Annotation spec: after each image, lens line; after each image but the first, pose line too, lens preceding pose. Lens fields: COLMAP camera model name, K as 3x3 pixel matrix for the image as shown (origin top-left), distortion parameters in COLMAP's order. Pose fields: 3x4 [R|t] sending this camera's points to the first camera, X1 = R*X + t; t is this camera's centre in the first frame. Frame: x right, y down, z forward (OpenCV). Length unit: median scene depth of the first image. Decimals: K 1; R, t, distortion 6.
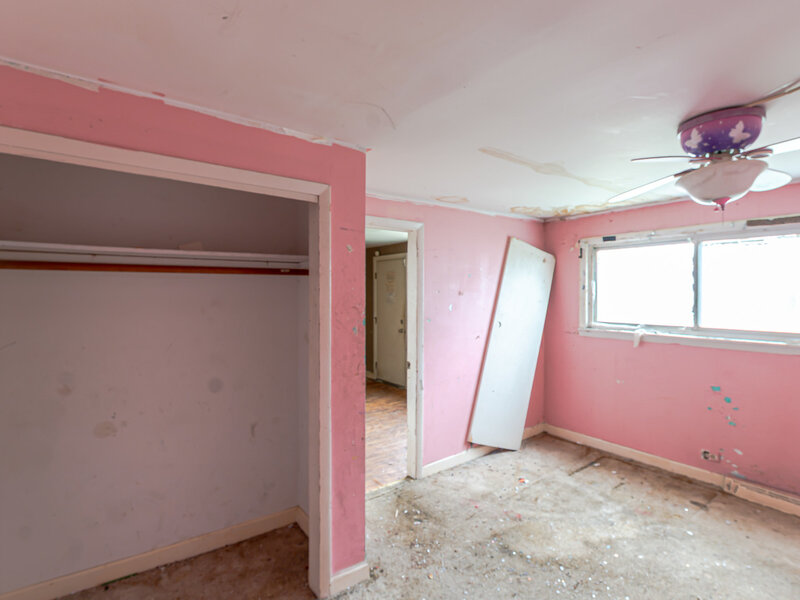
lens RADIAL K [[412.8, 0, 398.5], [0, 412.8, 299.3], [0, 0, 1]] dist [-0.008043, 0.000444]
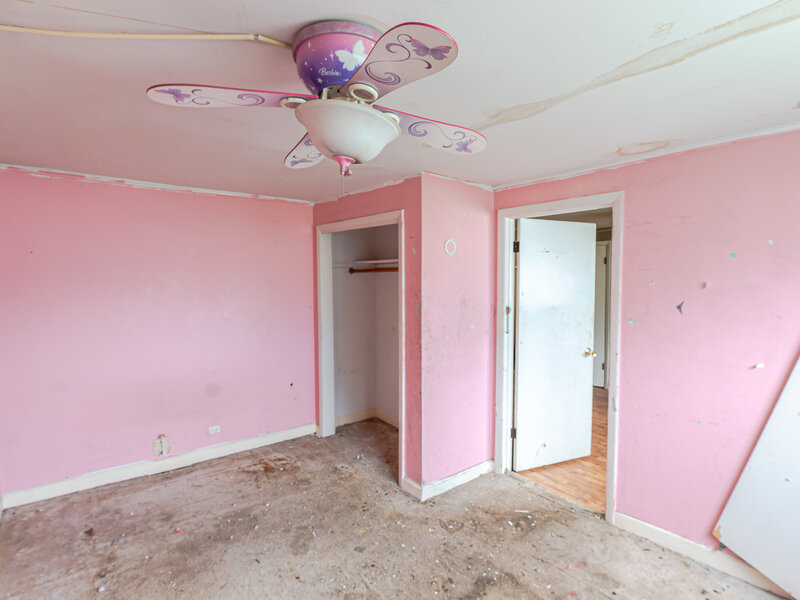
lens RADIAL K [[412.8, 0, 398.5], [0, 412.8, 299.3], [0, 0, 1]] dist [-0.008043, 0.000444]
pose [[0.045592, 0.048856, -0.997765, 0.964130], [-0.018489, 0.998674, 0.048056, -0.021410], [0.998789, 0.016257, 0.046435, 0.681828]]
